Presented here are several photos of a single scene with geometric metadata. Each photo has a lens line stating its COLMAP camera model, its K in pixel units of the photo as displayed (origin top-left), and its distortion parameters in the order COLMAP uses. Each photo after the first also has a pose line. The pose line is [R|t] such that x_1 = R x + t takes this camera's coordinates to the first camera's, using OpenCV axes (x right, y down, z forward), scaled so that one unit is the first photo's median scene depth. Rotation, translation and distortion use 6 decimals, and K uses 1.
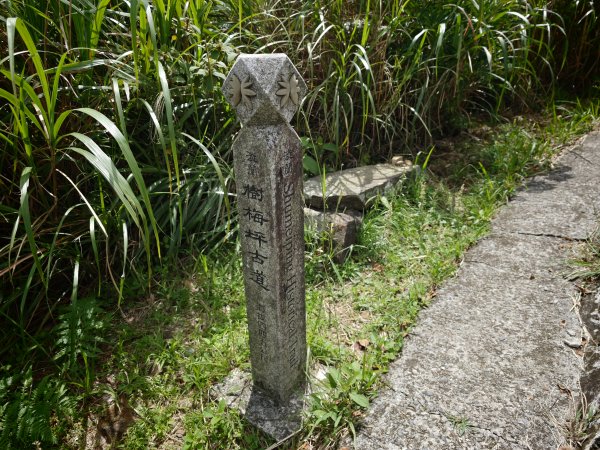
lens RADIAL K [[393.8, 0, 308.7], [0, 393.8, 225.5], [0, 0, 1]] dist [0.001411, -0.022161]
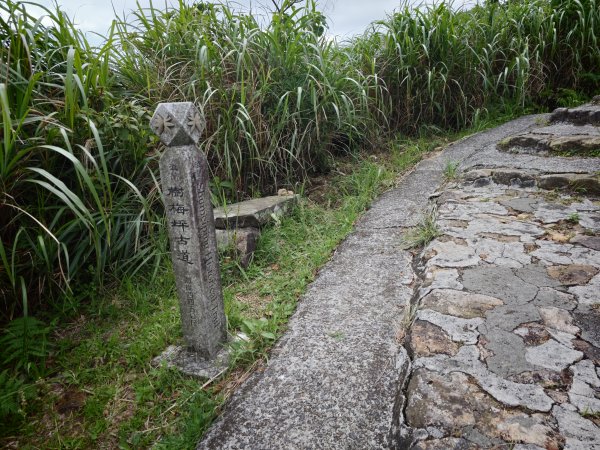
lens RADIAL K [[393.8, 0, 308.7], [0, 393.8, 225.5], [0, 0, 1]] dist [0.001411, -0.022161]
pose [[0.962231, -0.109171, 0.249386, -0.026308], [0.146264, 0.979940, -0.135368, 0.188115], [-0.229605, 0.166731, 0.958896, -0.306424]]
